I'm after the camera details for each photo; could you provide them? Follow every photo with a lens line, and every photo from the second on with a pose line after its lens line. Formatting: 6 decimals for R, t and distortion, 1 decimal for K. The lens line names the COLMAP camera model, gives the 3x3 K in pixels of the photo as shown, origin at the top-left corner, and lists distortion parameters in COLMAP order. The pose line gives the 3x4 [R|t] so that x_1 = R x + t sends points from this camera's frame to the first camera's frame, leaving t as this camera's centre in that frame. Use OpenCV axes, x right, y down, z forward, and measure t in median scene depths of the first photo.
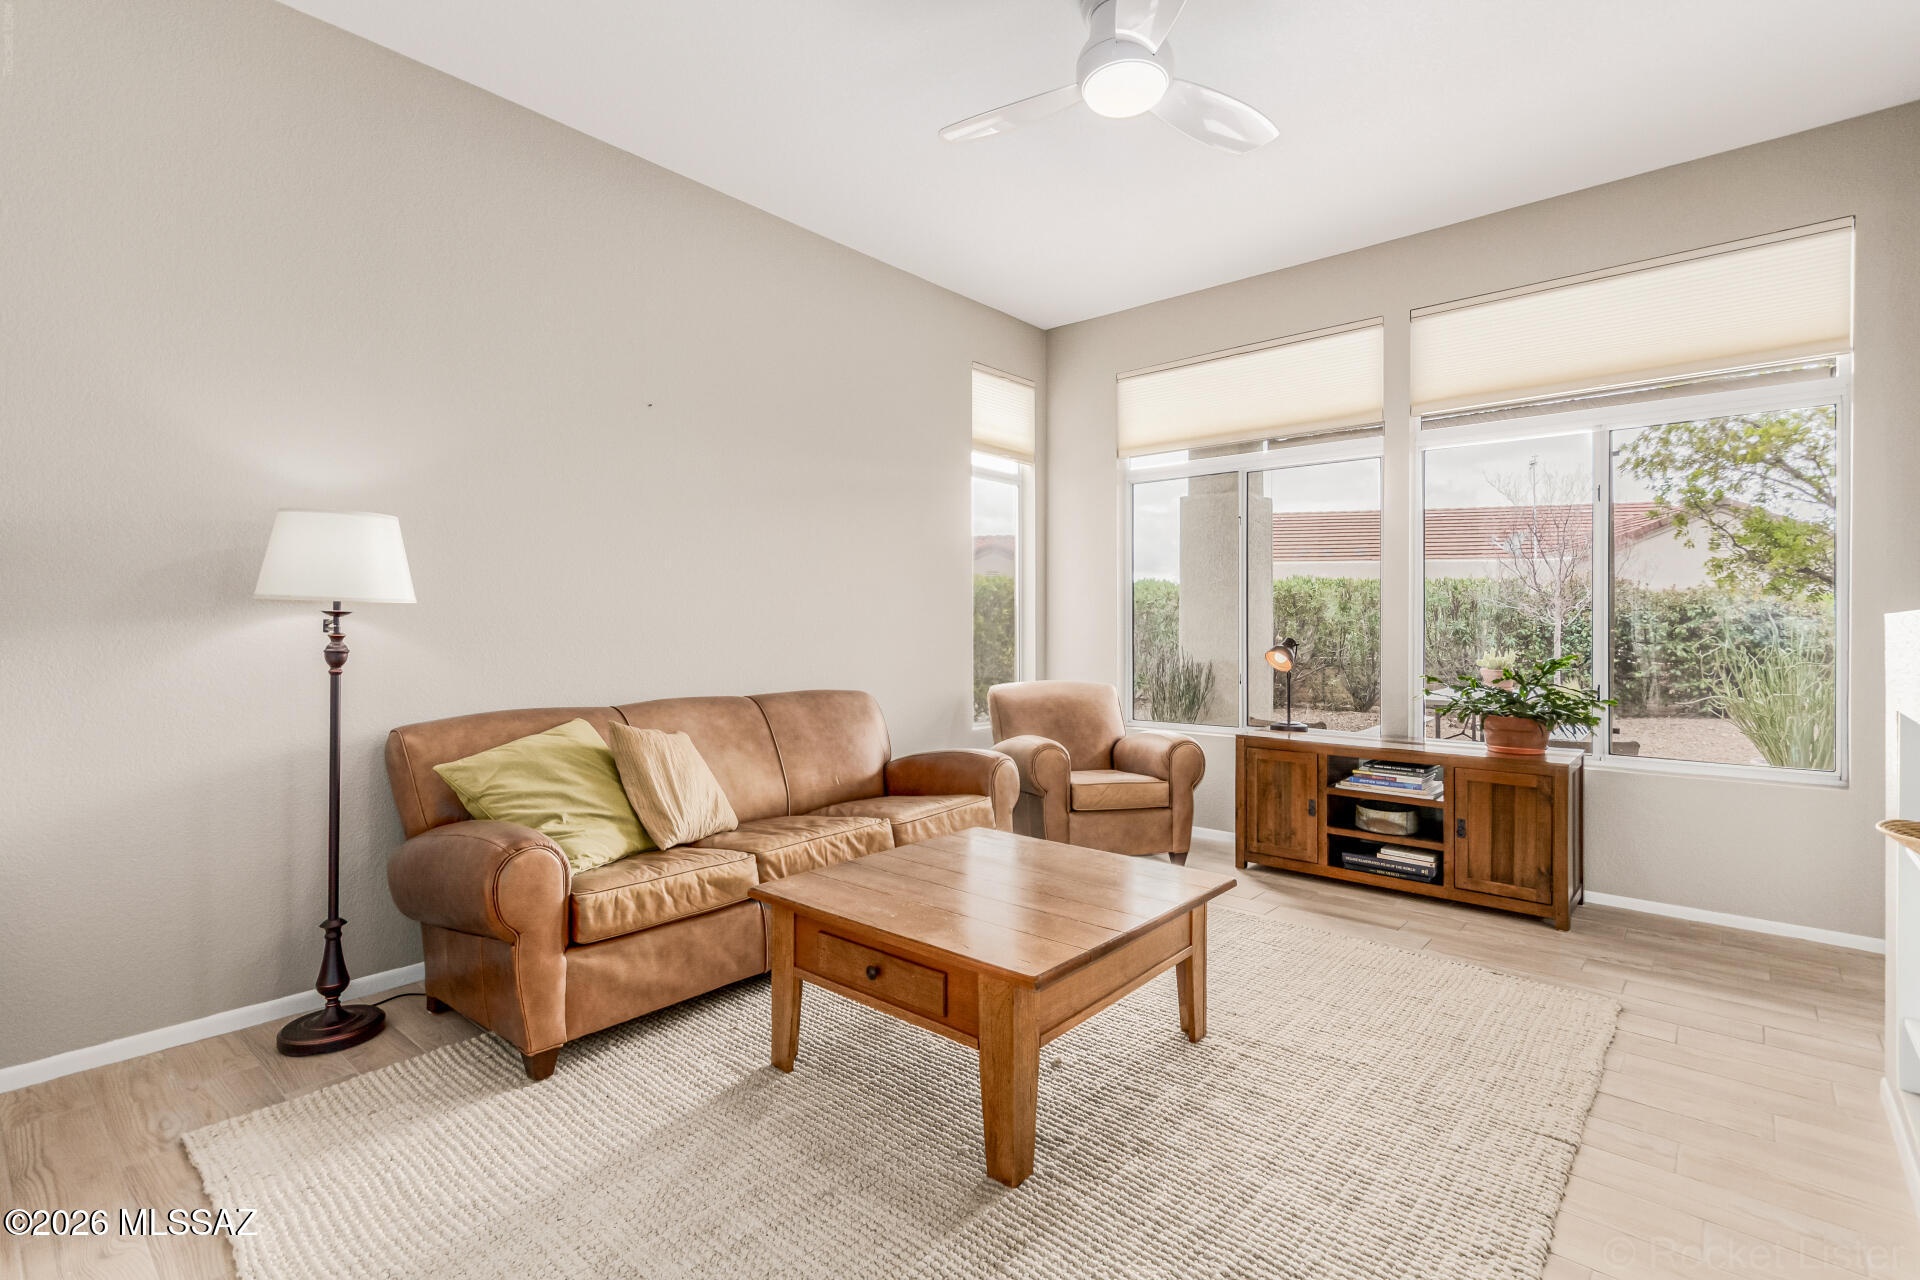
lens RADIAL K [[903.5, 0, 965.5], [0, 903.5, 631.9], [0, 0, 1]] dist [0.006184, 0.002853]
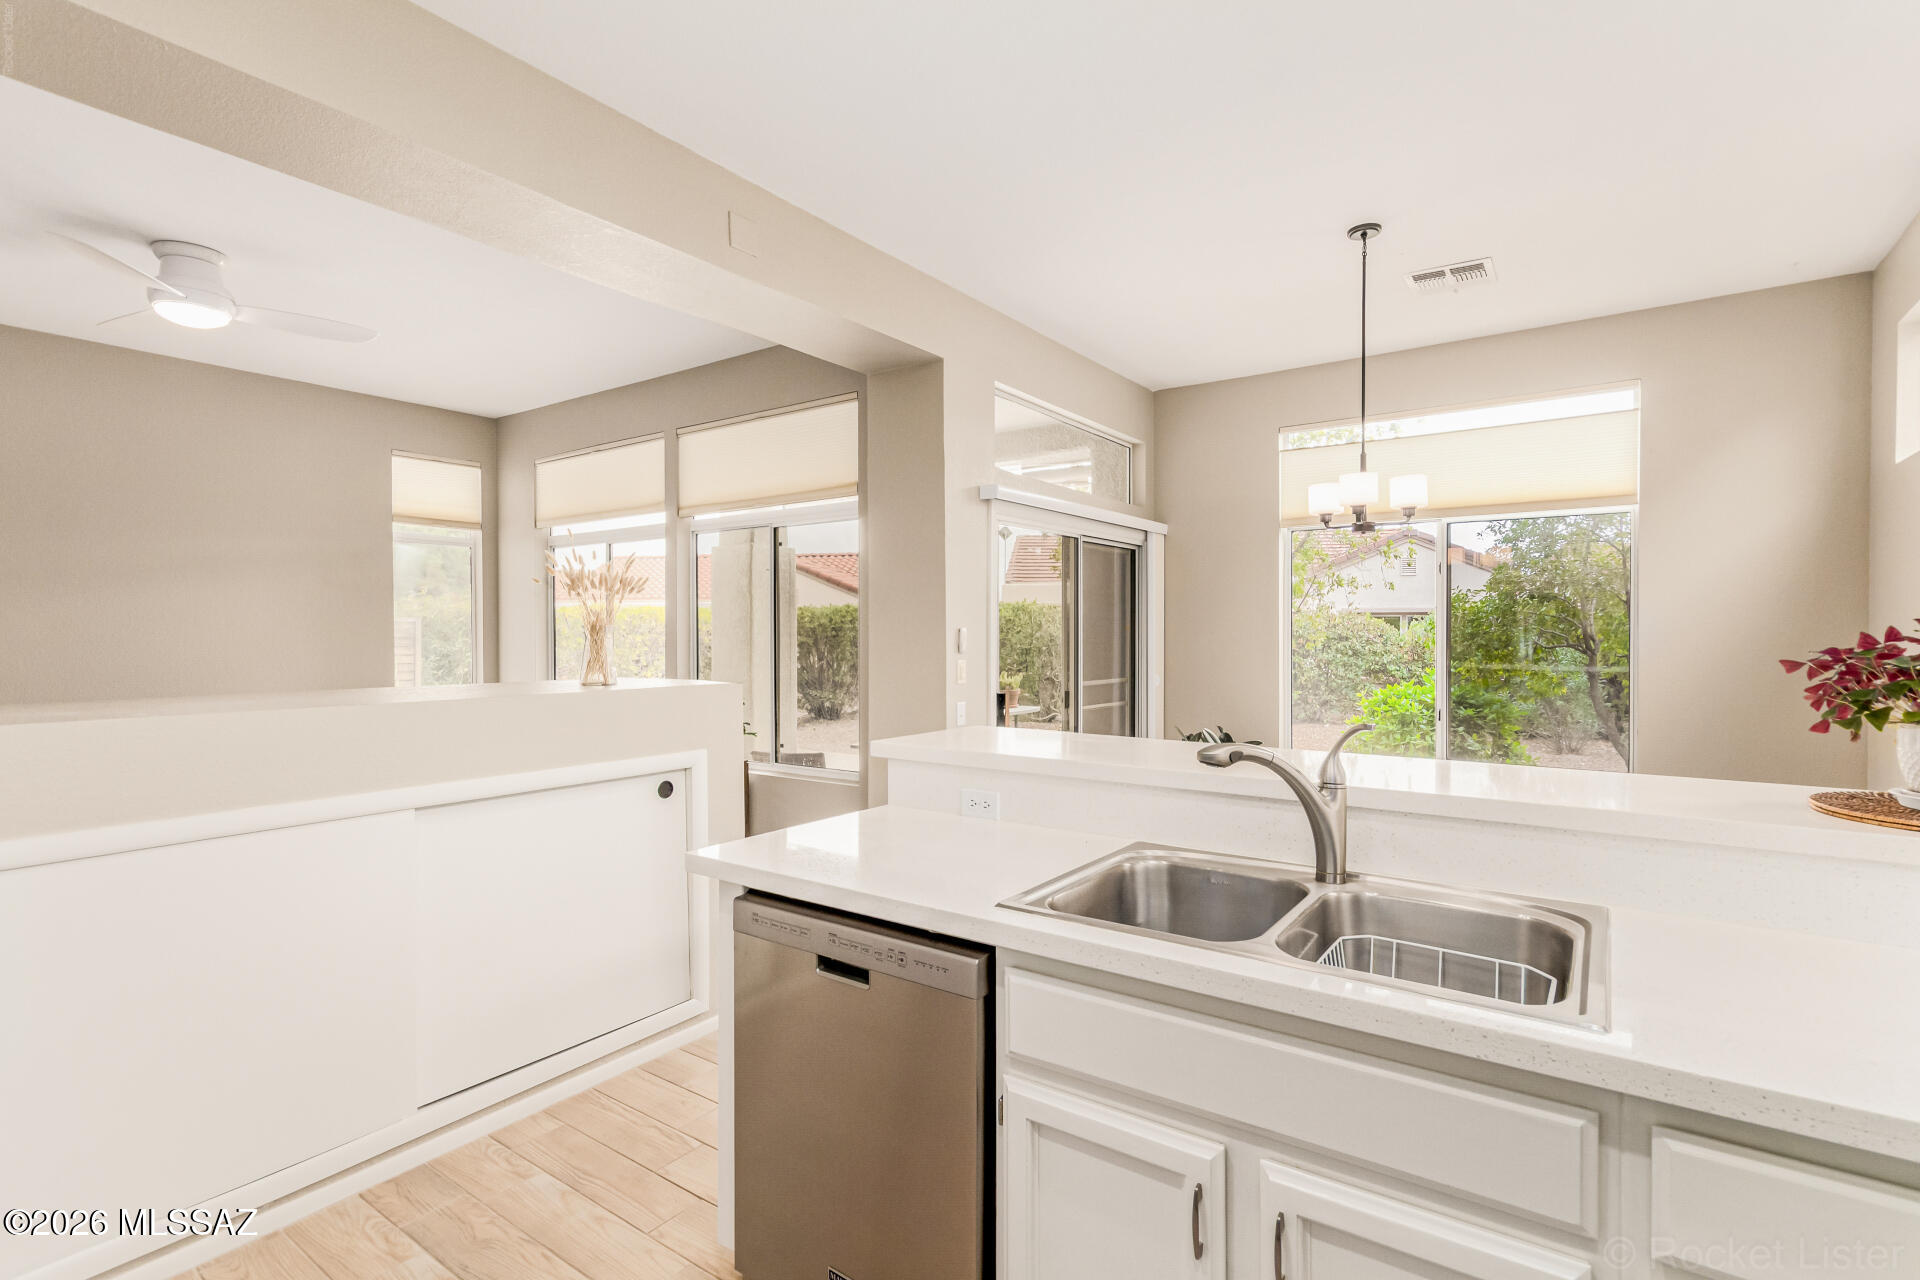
lens RADIAL K [[903.5, 0, 971.3], [0, 903.5, 634.4], [0, 0, 1]] dist [0.006184, 0.002853]
pose [[0.995001, -0.003206, 0.099816, 0.918259], [0.003906, 0.999969, -0.006823, -0.052055], [-0.099791, 0.007178, 0.994983, -0.410929]]
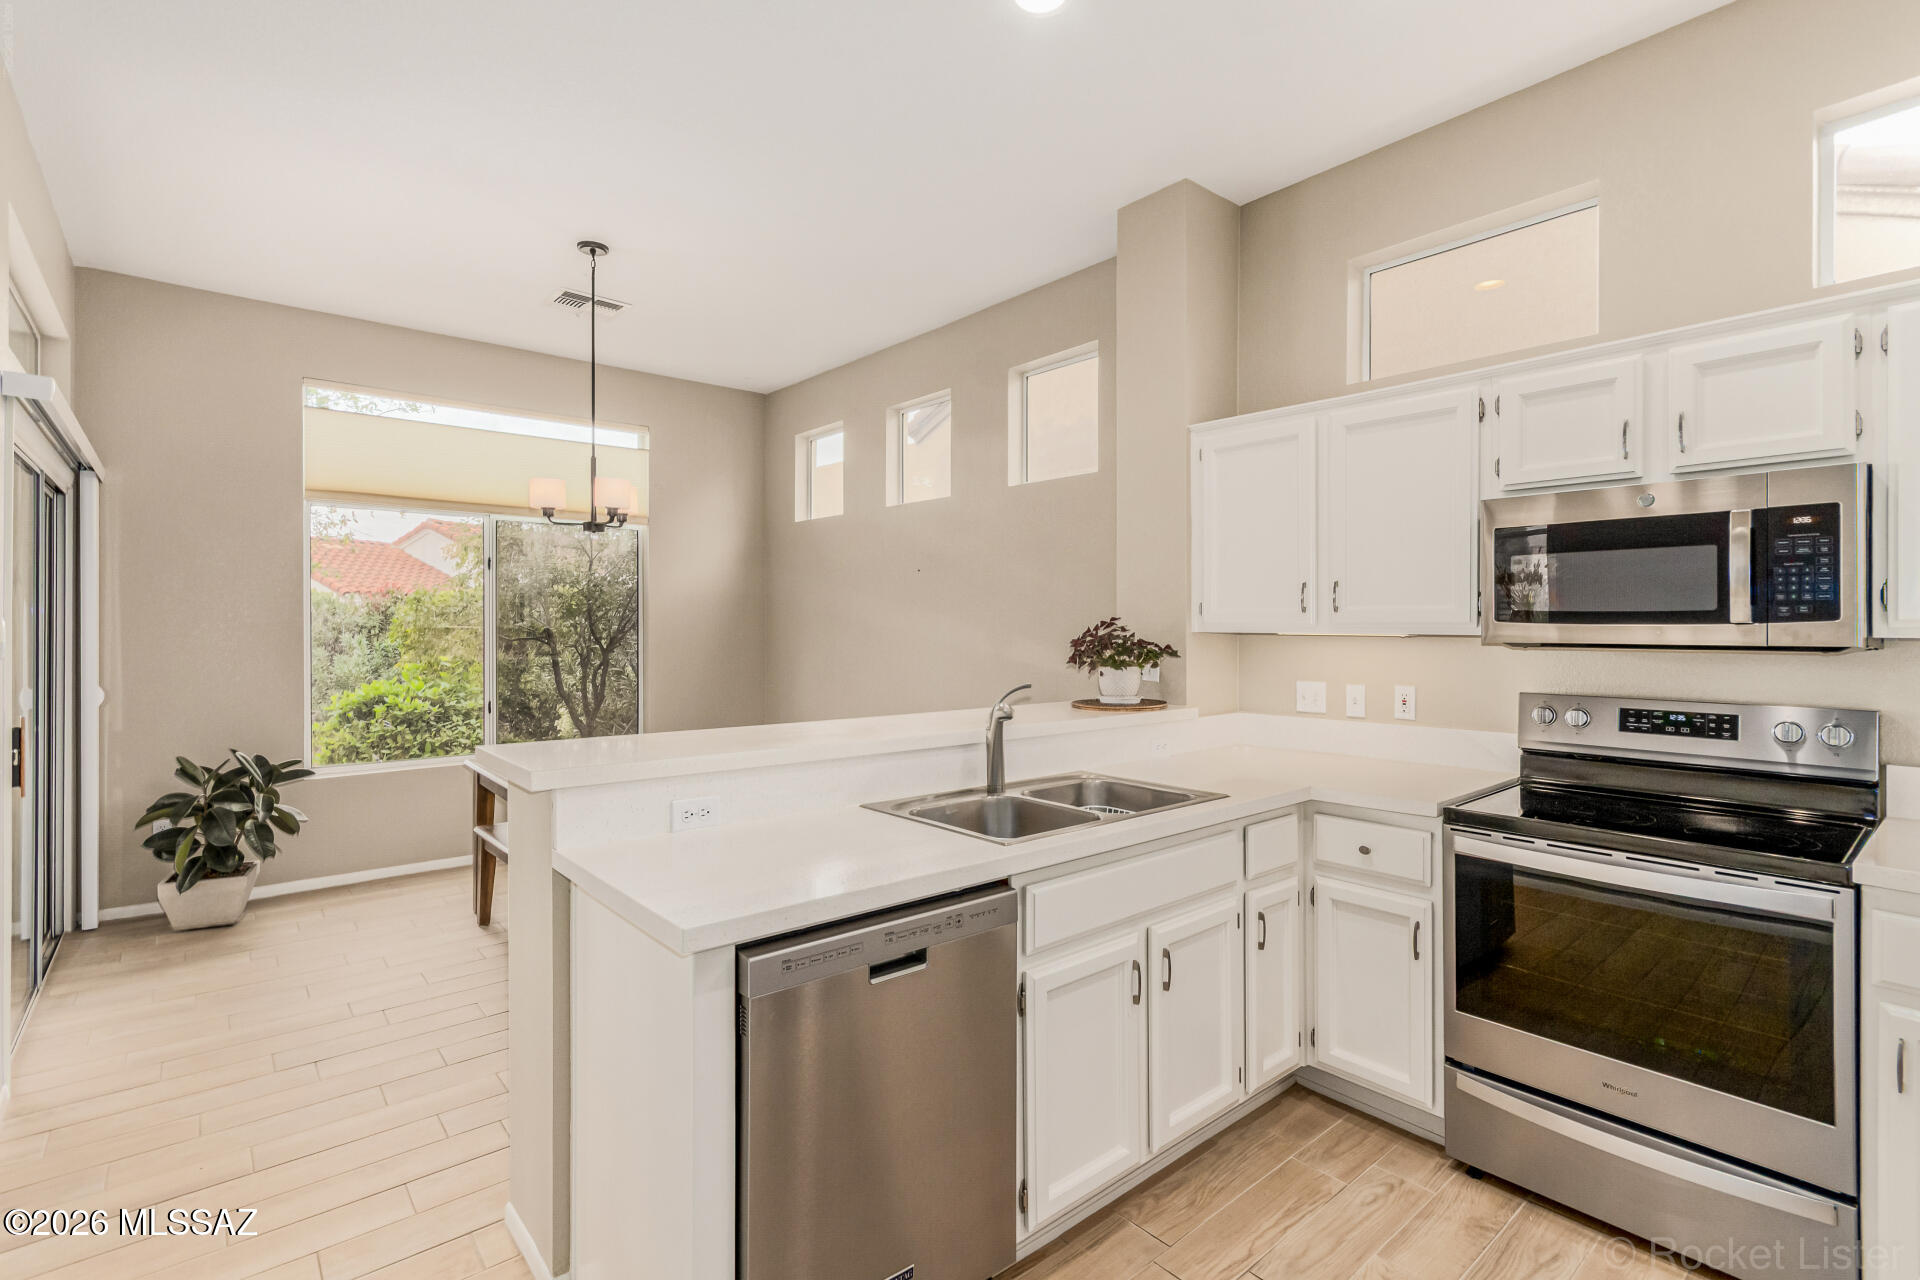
lens RADIAL K [[903.5, 0, 981.8], [0, 903.5, 624.1], [0, 0, 1]] dist [0.006184, 0.002853]
pose [[0.154401, -0.001880, 0.988006, 0.466602], [0.005943, 0.999982, 0.000974, -0.058923], [-0.987990, 0.005721, 0.154410, -0.075713]]
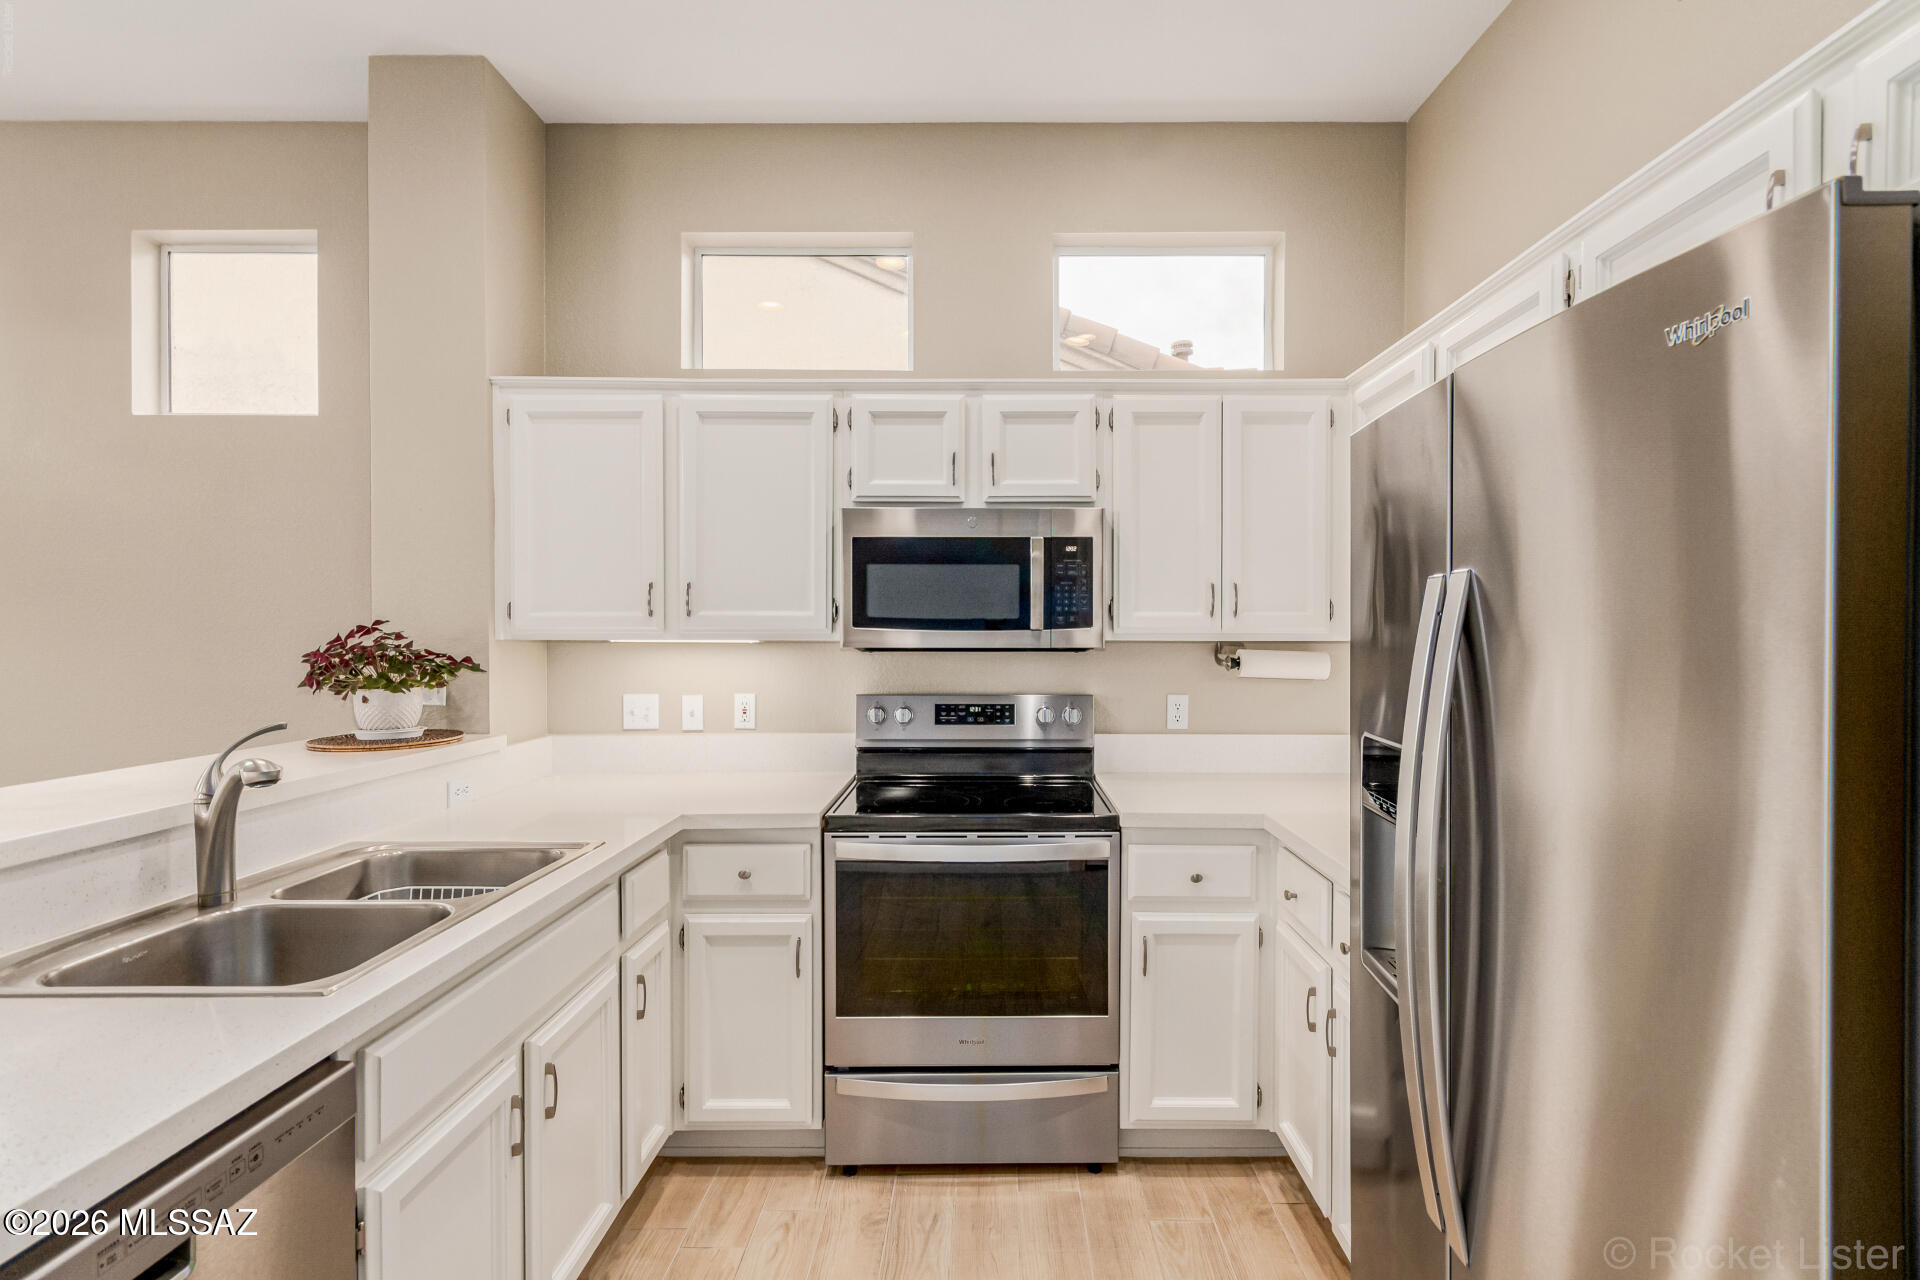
lens RADIAL K [[903.5, 0, 992.1], [0, 903.5, 638.4], [0, 0, 1]] dist [0.006184, 0.002853]
pose [[-0.646351, -0.008746, 0.762990, 0.589031], [0.002186, 0.999909, 0.013314, -0.058679], [-0.763037, 0.010273, -0.646273, 0.015435]]
